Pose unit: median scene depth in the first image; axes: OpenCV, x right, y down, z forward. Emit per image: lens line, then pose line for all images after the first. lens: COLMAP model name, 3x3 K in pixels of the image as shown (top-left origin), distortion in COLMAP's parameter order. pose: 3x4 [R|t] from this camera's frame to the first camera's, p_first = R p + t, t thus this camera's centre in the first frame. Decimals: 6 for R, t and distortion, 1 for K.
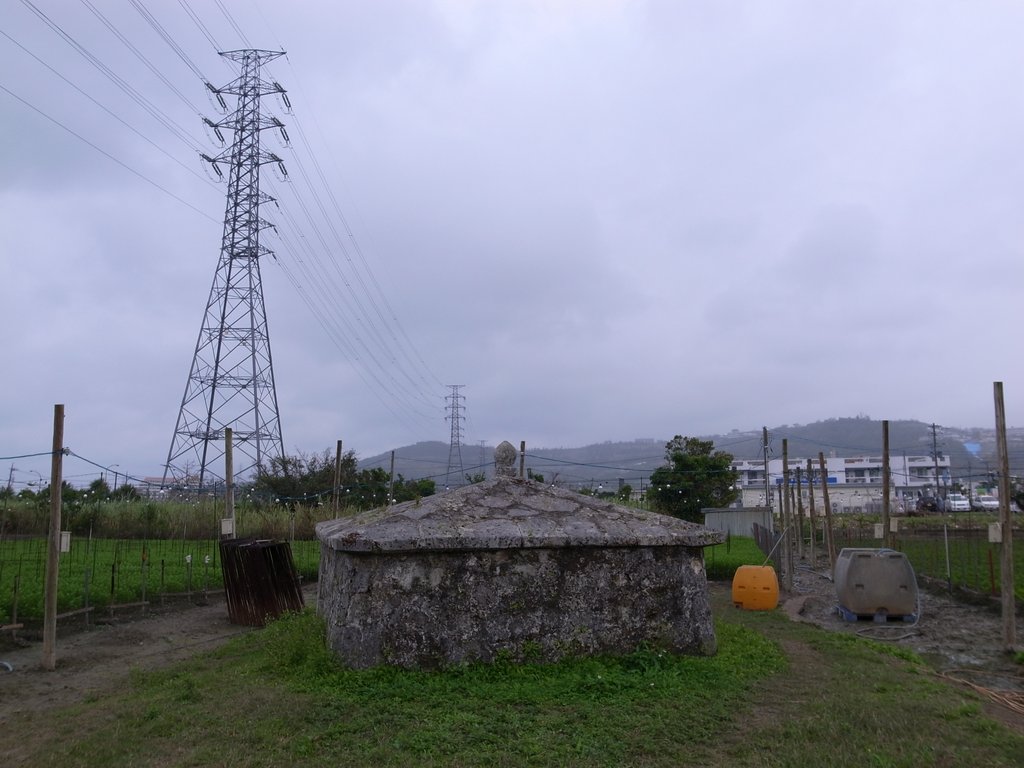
lens RADIAL K [[822.6, 0, 514.5], [0, 822.6, 378.6], [0, 0, 1]] dist [-0.042420, 0.007372]
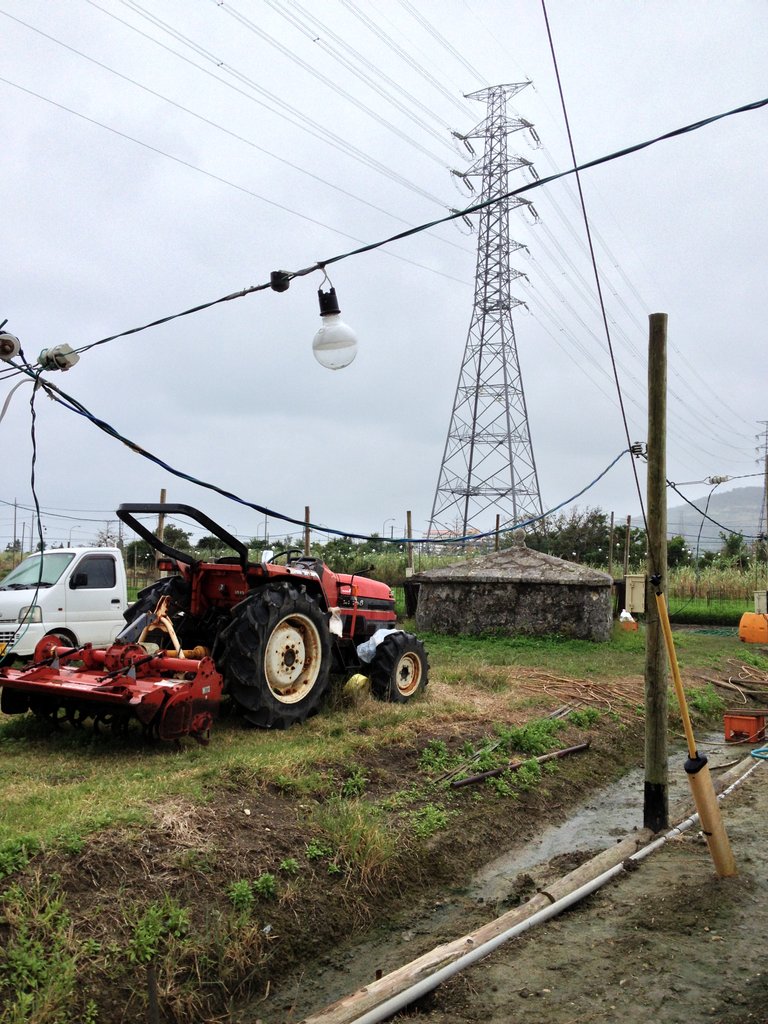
lens RADIAL K [[979.2, 0, 383.7], [0, 979.2, 513.8], [0, 0, 1]] dist [0.040630, 0.000000]
pose [[0.889081, 0.001797, -0.457747, 0.093271], [0.045759, 0.994634, 0.092784, -0.021915], [0.455458, -0.103438, 0.884228, -0.136722]]
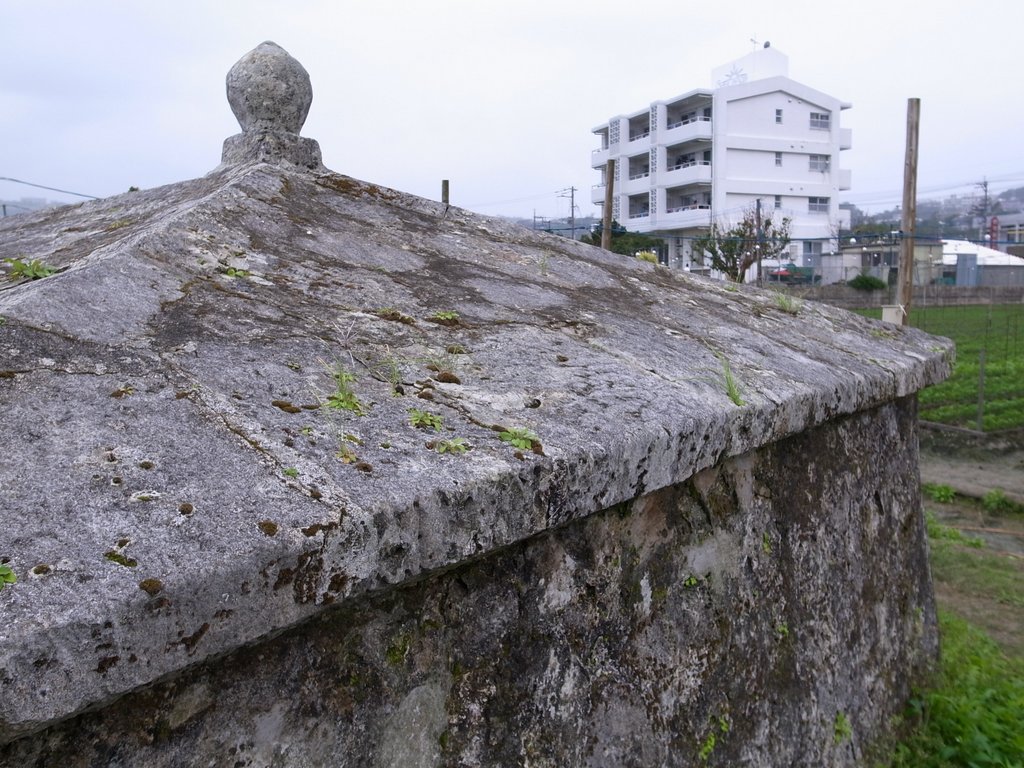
lens RADIAL K [[859.2, 0, 512.7], [0, 859.2, 382.1], [0, 0, 1]] dist [-0.006389, -0.001191]
pose [[0.786190, -0.067437, 0.614294, -0.017447], [-0.100033, 0.967032, 0.234185, 0.014812], [-0.609835, -0.245563, 0.753525, 0.092395]]
